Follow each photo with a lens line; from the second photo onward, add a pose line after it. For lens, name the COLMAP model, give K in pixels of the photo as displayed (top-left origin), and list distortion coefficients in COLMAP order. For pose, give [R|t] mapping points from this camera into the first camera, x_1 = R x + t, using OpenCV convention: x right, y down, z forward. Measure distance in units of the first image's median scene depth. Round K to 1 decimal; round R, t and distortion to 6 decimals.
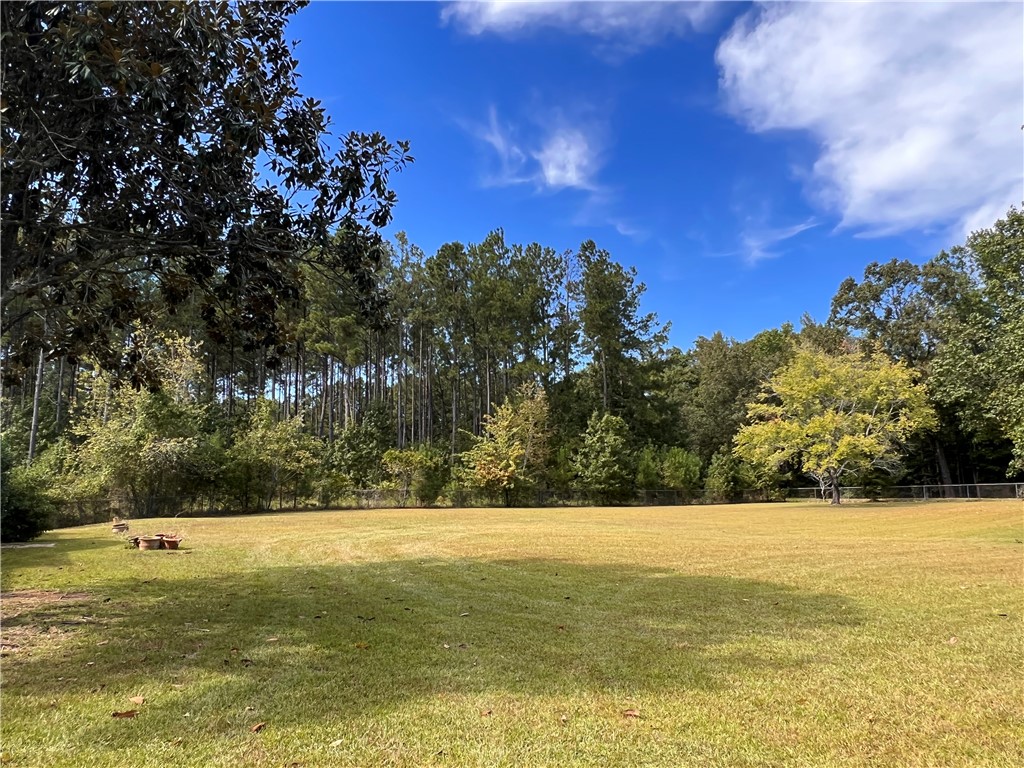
lens RADIAL K [[756.4, 0, 512.0], [0, 756.4, 384.0], [0, 0, 1]] dist [-0.002143, -0.003021]
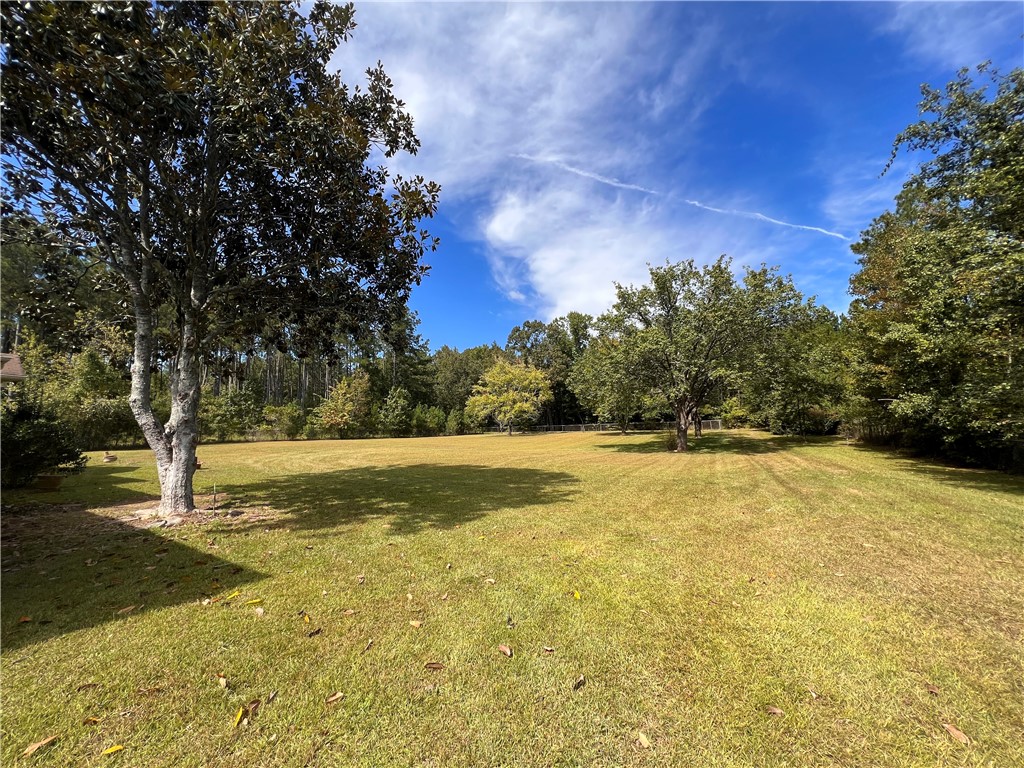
lens RADIAL K [[419.4, 0, 512.0], [0, 419.4, 384.0], [0, 0, 1]] dist [0.001113, 0.000118]
pose [[0.891571, 0.040606, 0.451057, -0.099169], [-0.056633, 0.998151, 0.022085, -0.008892], [-0.449327, -0.045235, 0.892222, -0.037990]]
